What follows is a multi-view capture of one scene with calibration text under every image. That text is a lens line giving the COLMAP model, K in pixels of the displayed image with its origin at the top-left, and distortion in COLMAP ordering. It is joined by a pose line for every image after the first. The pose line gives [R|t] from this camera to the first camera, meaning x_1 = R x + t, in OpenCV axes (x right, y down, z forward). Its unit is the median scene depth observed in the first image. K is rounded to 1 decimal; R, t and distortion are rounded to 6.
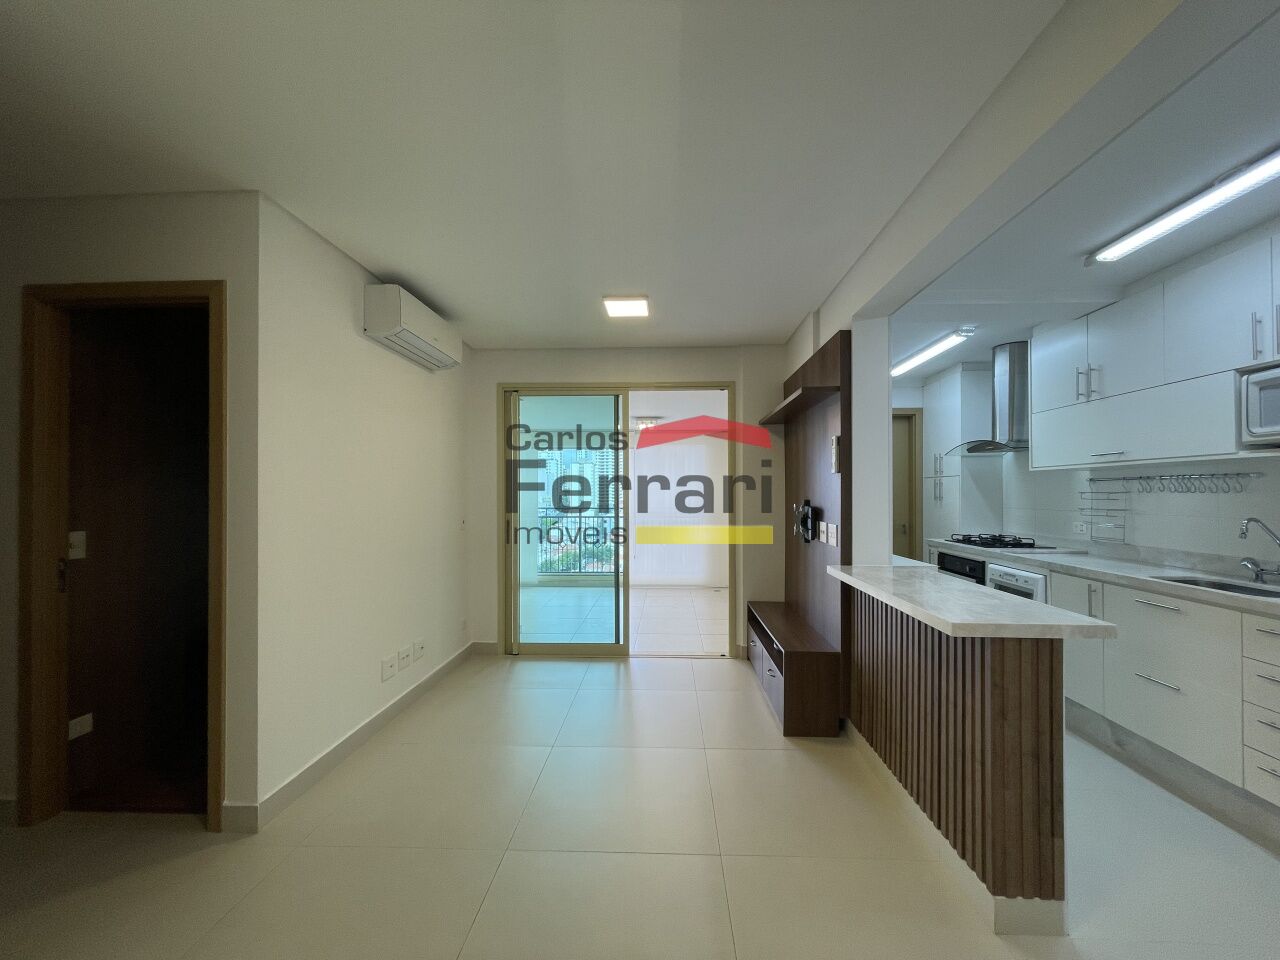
lens RADIAL K [[514.4, 0, 646.0], [0, 514.4, 490.5], [0, 0, 1]] dist [0.001080, 0.000357]
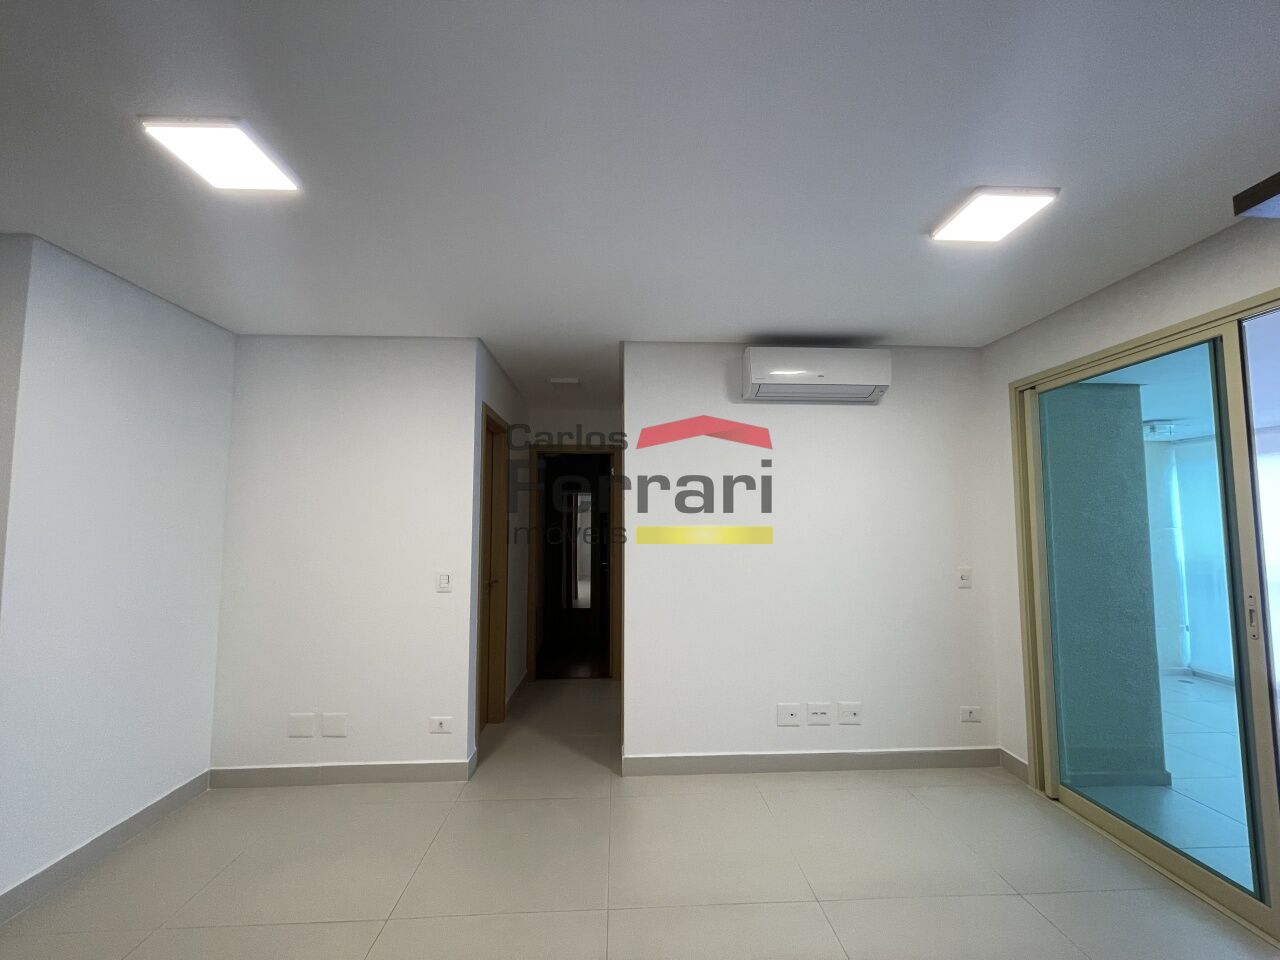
lens RADIAL K [[514.8, 0, 647.8], [0, 514.8, 491.7], [0, 0, 1]] dist [-0.014171, 0.006796]
pose [[0.089934, -0.061147, -0.994069, 0.461629], [0.004484, 0.998128, -0.060991, -0.028126], [0.995938, 0.001028, 0.090040, 0.586792]]
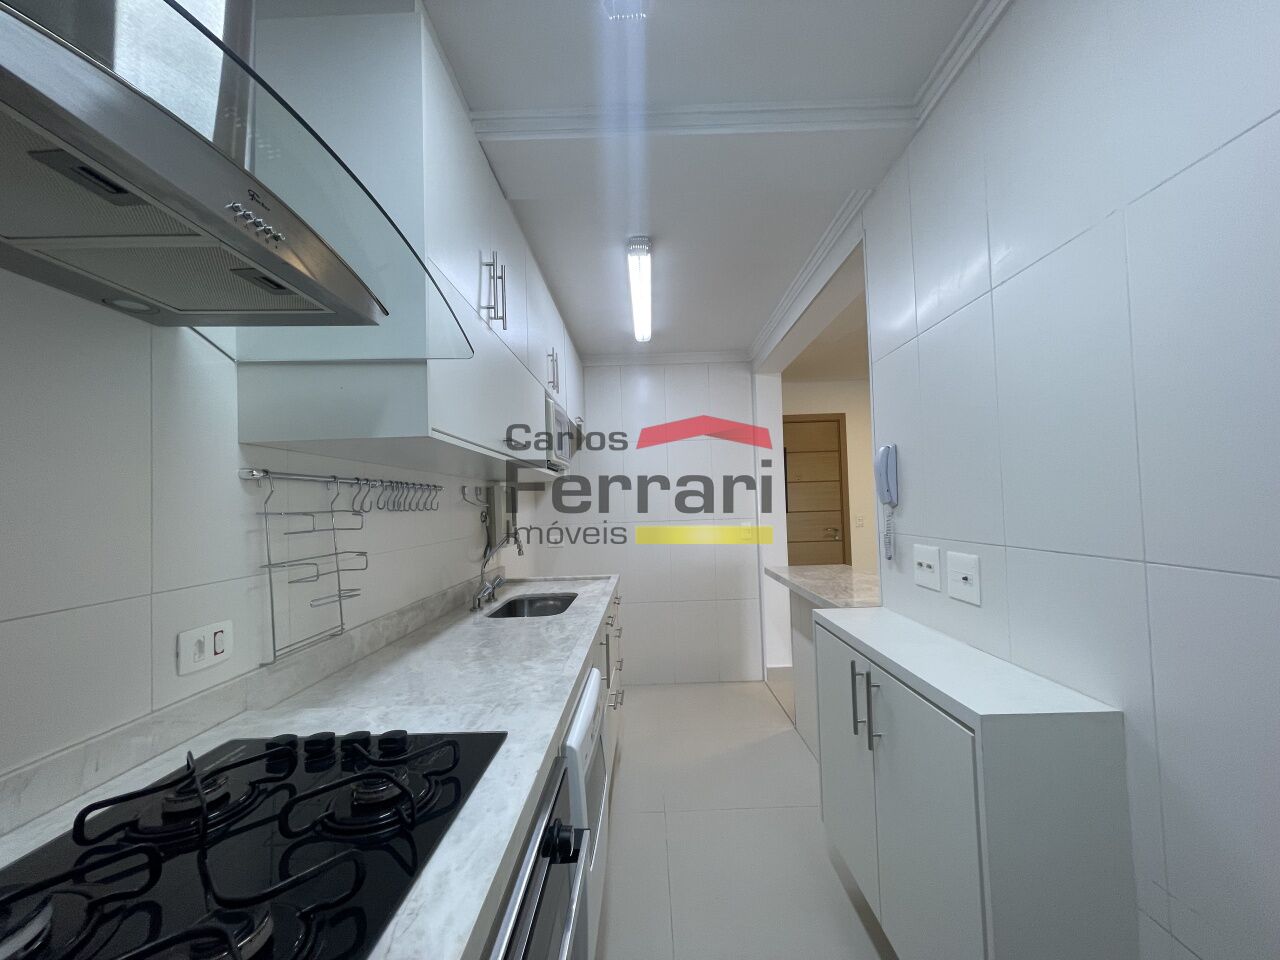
lens RADIAL K [[517.4, 0, 648.1], [0, 517.4, 488.0], [0, 0, 1]] dist [-0.002505, 0.000830]
pose [[-0.998327, 0.034046, -0.046735, 0.692752], [0.035880, 0.998596, -0.038981, 0.009652], [0.045343, -0.040593, -0.998146, 1.432688]]
